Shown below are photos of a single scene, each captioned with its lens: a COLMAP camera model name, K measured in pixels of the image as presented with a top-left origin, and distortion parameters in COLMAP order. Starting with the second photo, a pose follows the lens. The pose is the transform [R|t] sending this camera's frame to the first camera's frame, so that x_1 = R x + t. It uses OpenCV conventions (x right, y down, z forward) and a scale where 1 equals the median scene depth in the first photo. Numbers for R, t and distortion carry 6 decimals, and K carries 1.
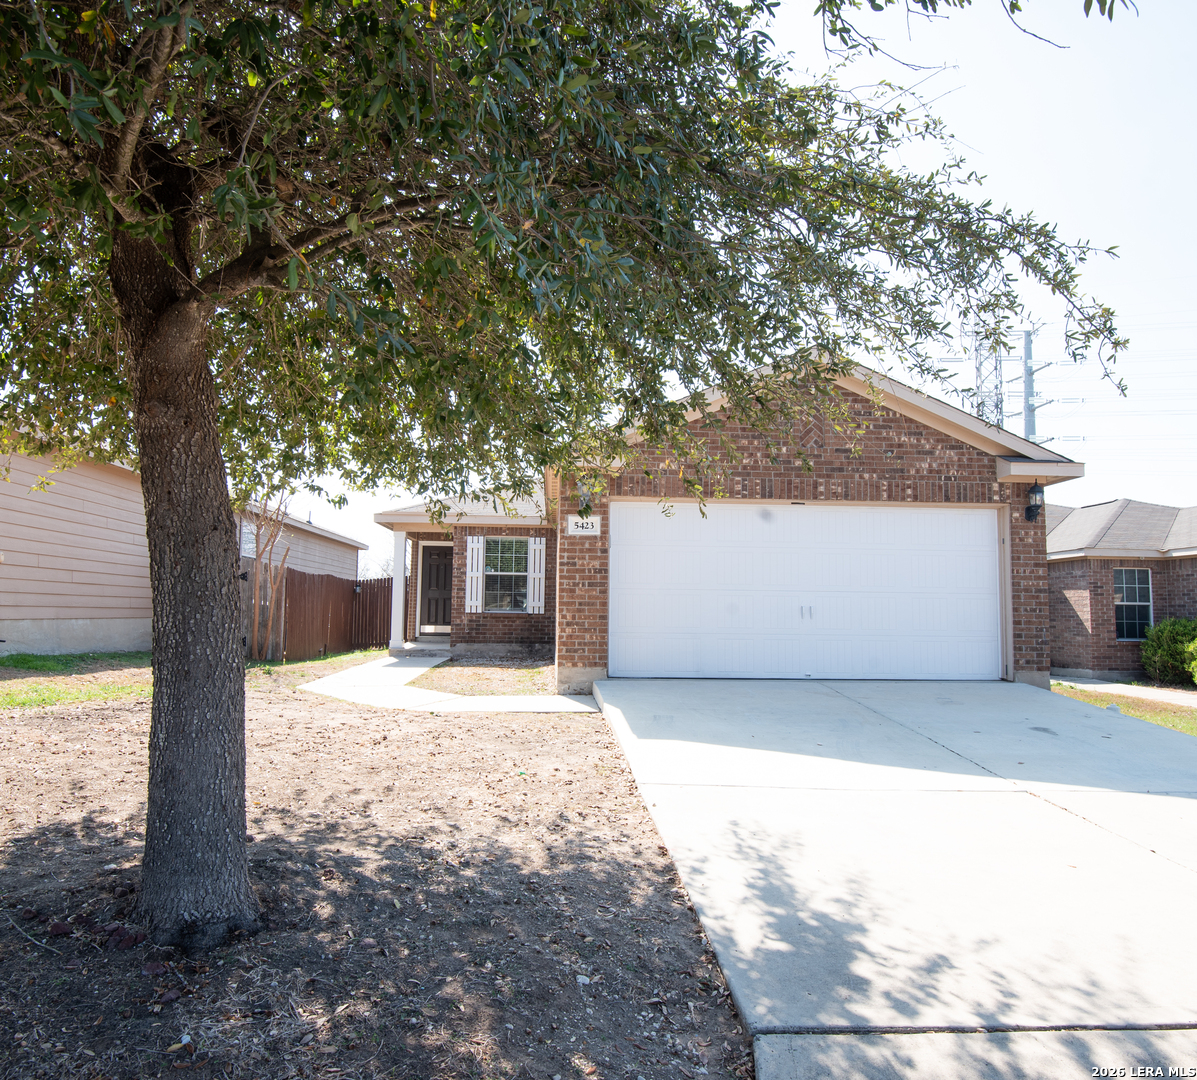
lens RADIAL K [[640.0, 0, 598.5], [0, 640.0, 540.0], [0, 0, 1]] dist [-0.001233, 0.000081]
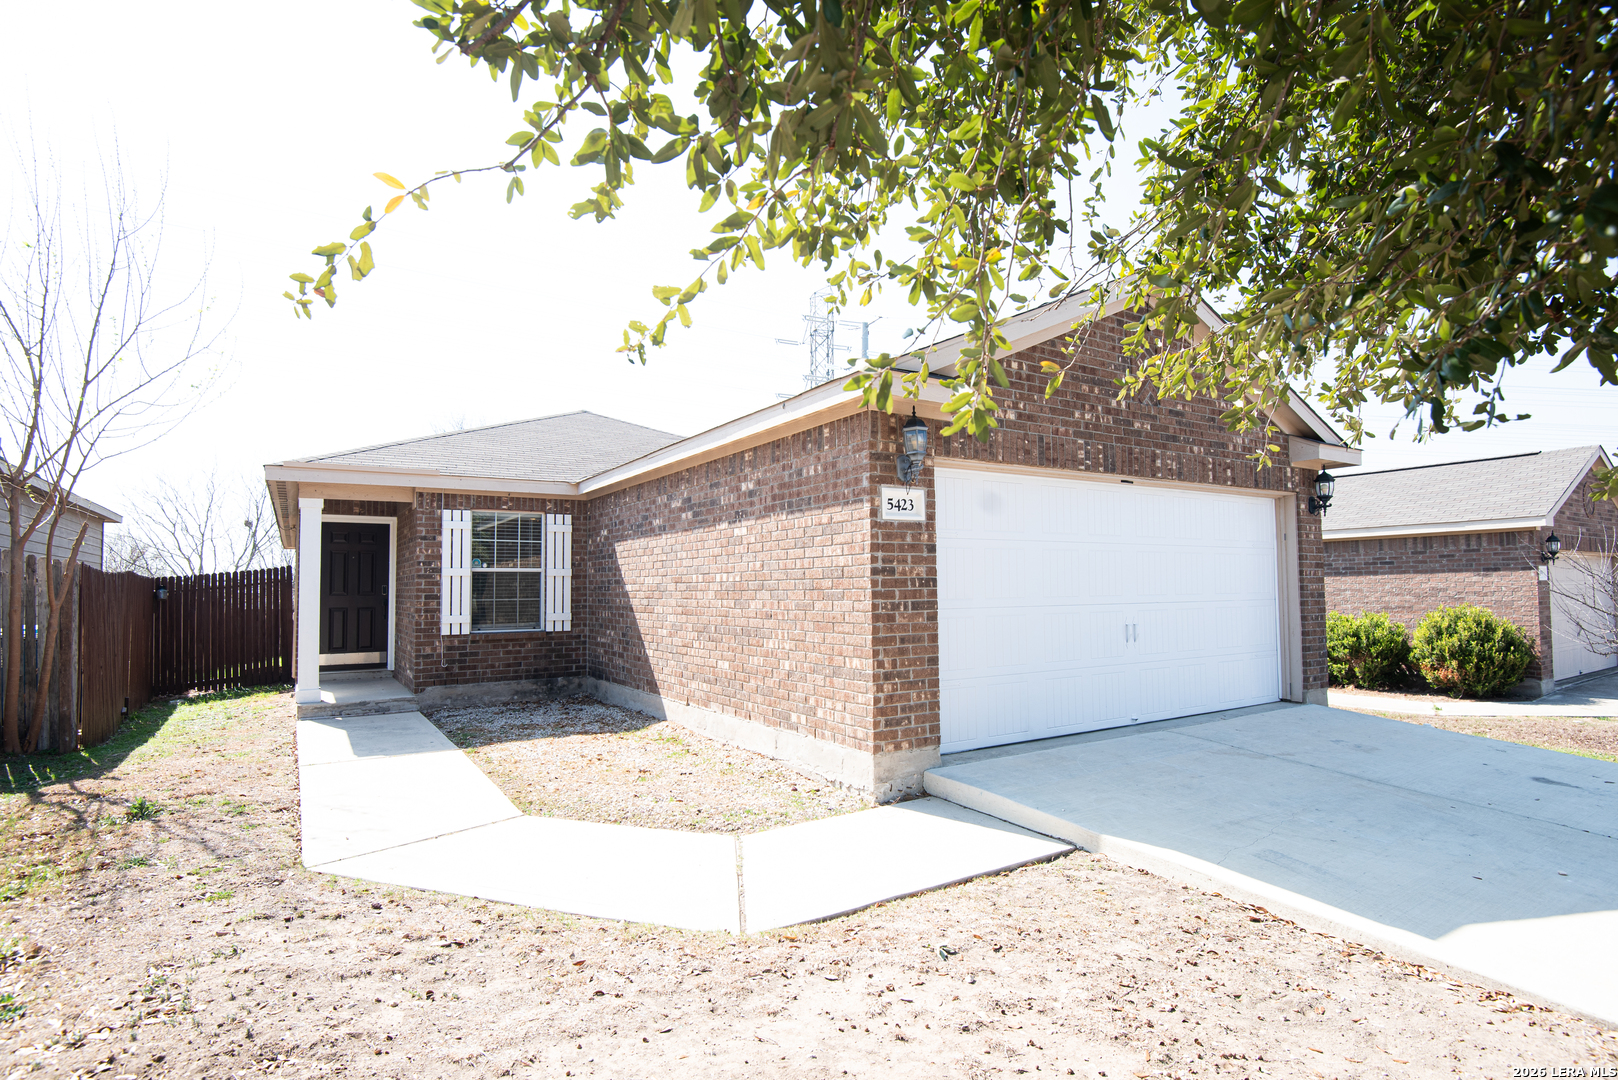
lens RADIAL K [[741.3, 0, 809.0], [0, 741.3, 540.0], [0, 0, 1]] dist [-0.001704, -0.019962]
pose [[0.901828, 0.008809, 0.432006, -0.367887], [-0.022165, 0.999419, 0.025892, -0.005655], [-0.431527, -0.032925, 0.901499, 0.406319]]
